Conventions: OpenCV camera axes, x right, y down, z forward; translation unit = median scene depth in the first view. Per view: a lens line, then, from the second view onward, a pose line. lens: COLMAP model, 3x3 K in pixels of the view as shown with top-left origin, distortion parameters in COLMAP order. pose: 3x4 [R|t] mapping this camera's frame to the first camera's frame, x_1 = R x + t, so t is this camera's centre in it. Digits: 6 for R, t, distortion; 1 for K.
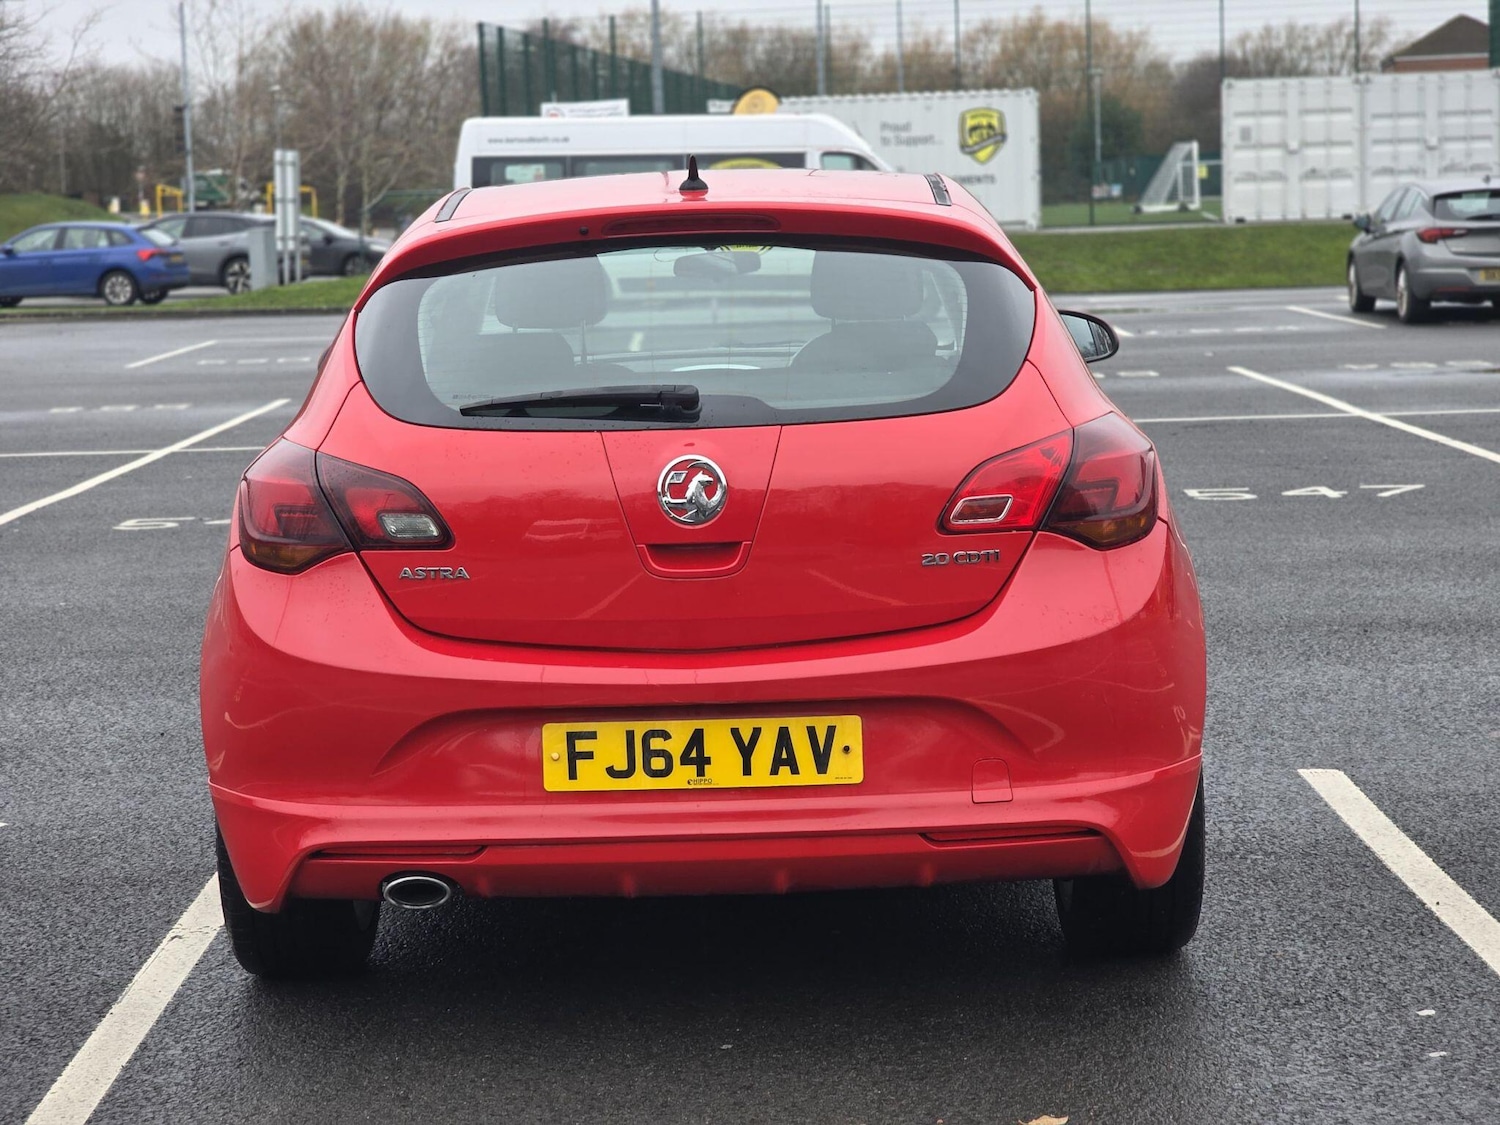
lens RADIAL K [[2880.6, 0, 746.6], [0, 2880.6, 574.8], [0, 0, 1]] dist [0.035843, 0.000000]
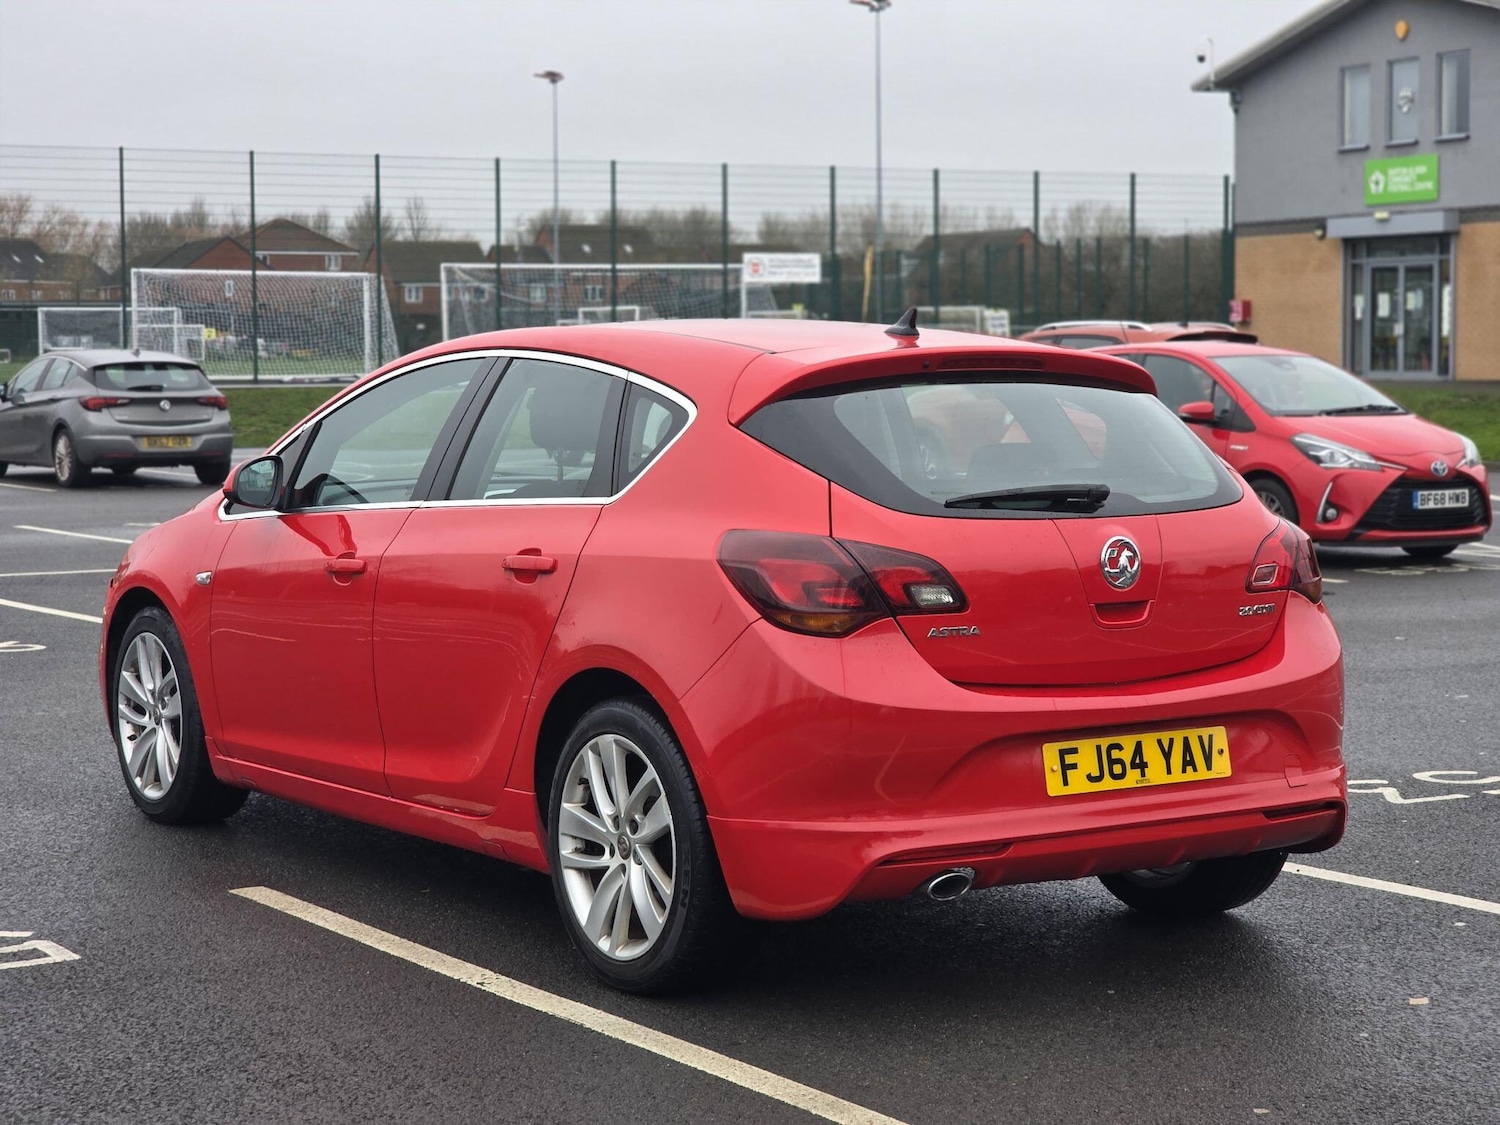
lens RADIAL K [[2880.6, 0, 795.1], [0, 2880.6, 522.6], [0, 0, 1]] dist [0.035843, 0.000000]
pose [[0.824958, -0.005781, 0.565164, -0.878828], [0.050403, 0.996716, -0.063377, 0.028544], [-0.562941, 0.080769, 0.822541, -0.012544]]
